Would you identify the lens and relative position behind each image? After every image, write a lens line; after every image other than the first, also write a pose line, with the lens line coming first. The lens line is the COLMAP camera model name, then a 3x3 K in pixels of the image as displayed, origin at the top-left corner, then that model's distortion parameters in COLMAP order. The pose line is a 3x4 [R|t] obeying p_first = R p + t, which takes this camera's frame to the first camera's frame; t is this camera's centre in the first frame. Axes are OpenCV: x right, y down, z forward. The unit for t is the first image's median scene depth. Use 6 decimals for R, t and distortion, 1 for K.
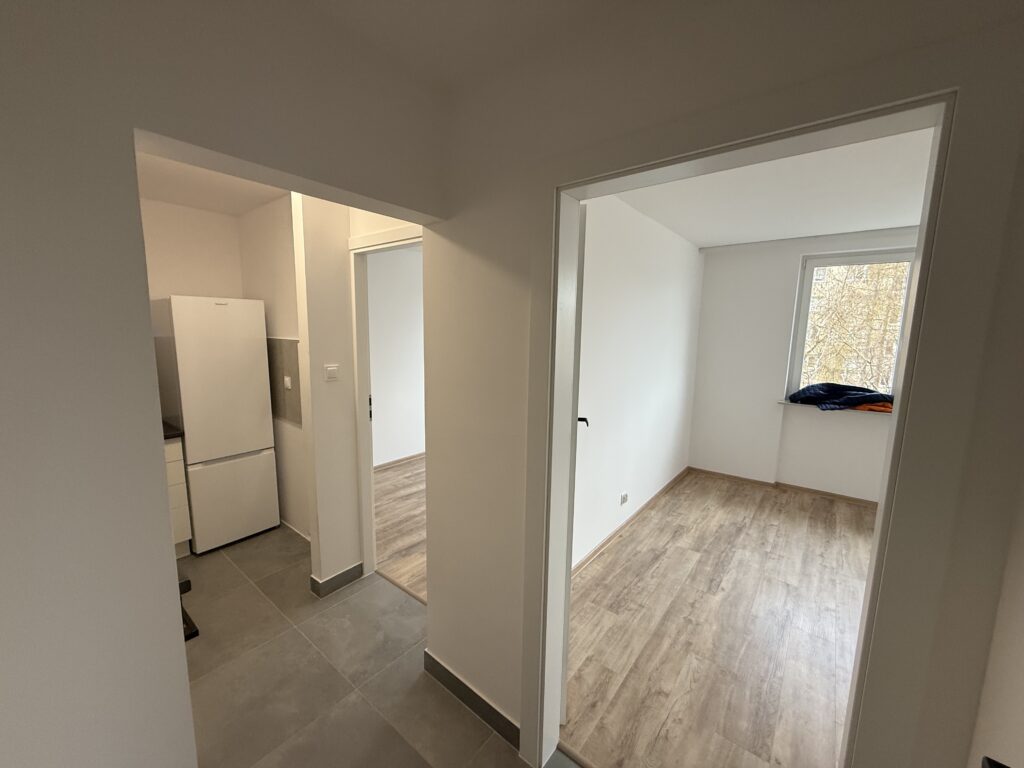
lens RADIAL K [[410.4, 0, 501.8], [0, 410.4, 381.8], [0, 0, 1]] dist [0.000336, -0.000596]
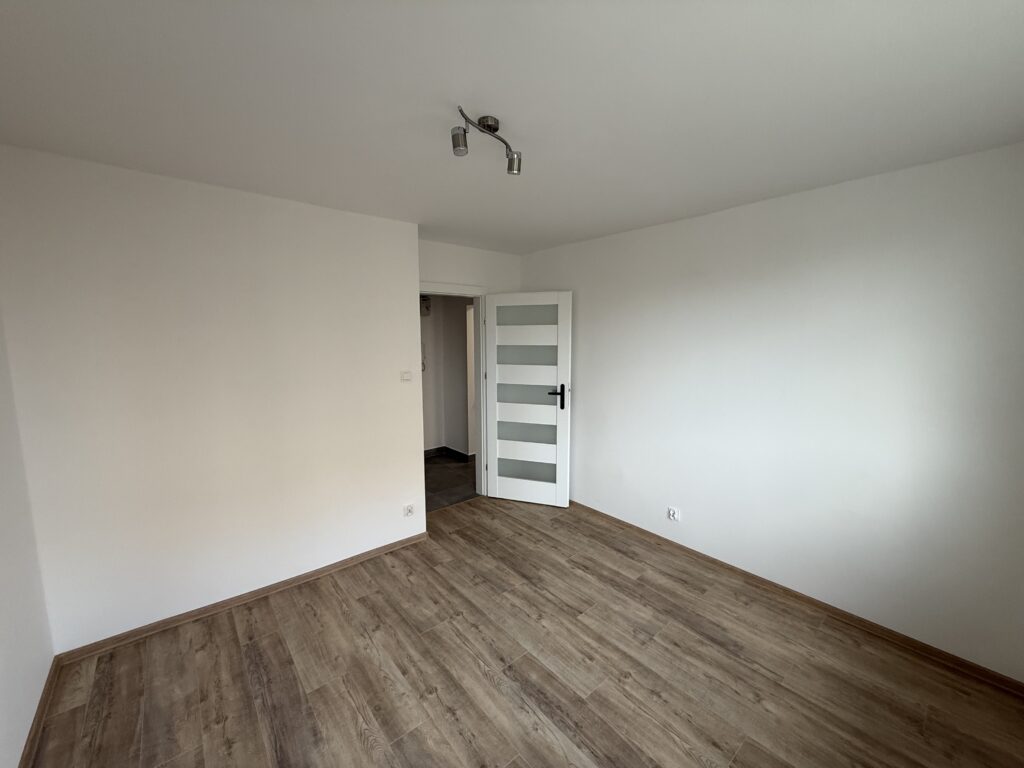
lens RADIAL K [[410.4, 0, 511.0], [0, 410.4, 385.8], [0, 0, 1]] dist [0.000336, -0.000596]
pose [[-0.192625, 0.108576, -0.975247, 1.200750], [-0.128671, 0.982483, 0.134796, -0.085774], [0.972800, 0.151451, -0.175280, 0.710828]]
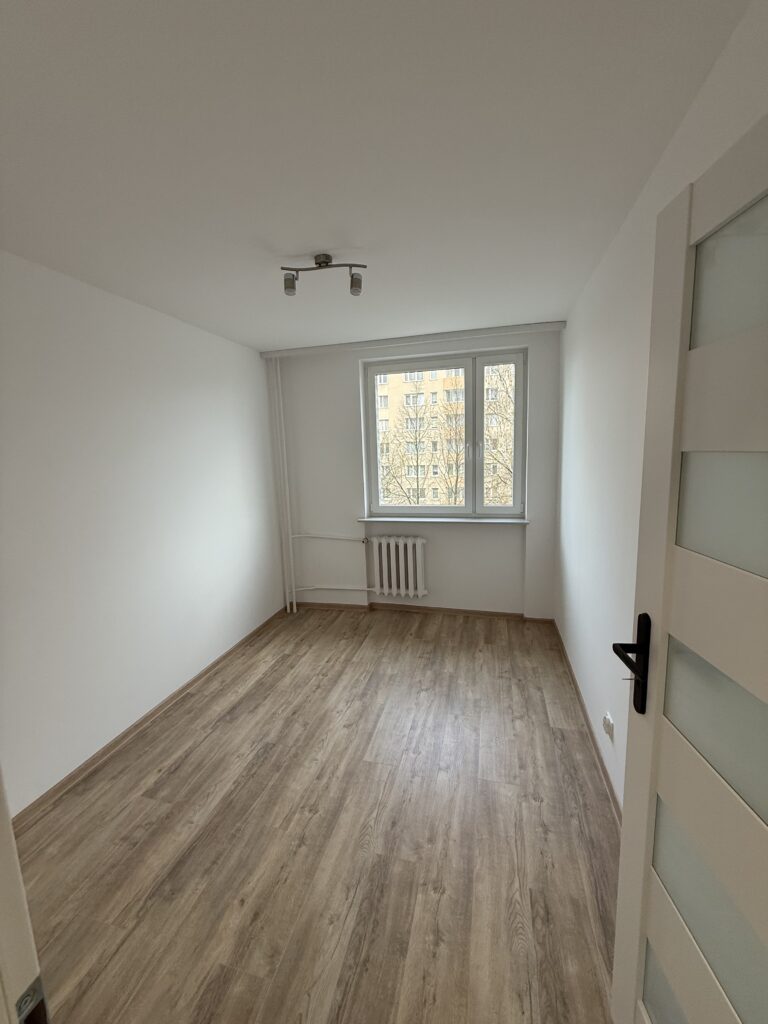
lens RADIAL K [[385.0, 0, 375.5], [0, 385.0, 507.6], [0, 0, 1]] dist [-0.003889, -0.000139]
pose [[0.921523, -0.107791, 0.373065, 0.456840], [0.102720, 0.994146, 0.033509, -0.004953], [-0.374493, 0.007441, 0.927200, 0.202651]]
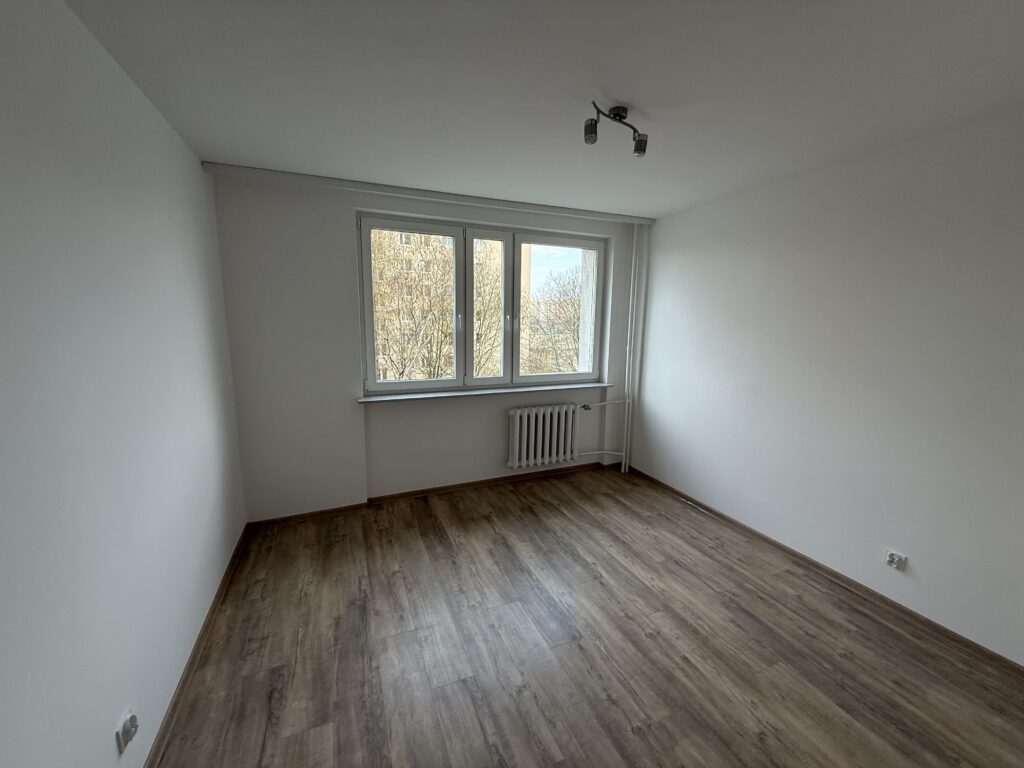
lens RADIAL K [[410.4, 0, 514.2], [0, 410.4, 384.5], [0, 0, 1]] dist [0.000336, -0.000596]
pose [[0.461351, -0.154030, 0.873745, 0.167422], [0.112612, 0.987016, 0.114537, -0.043320], [-0.880042, 0.045553, 0.472706, 0.446849]]
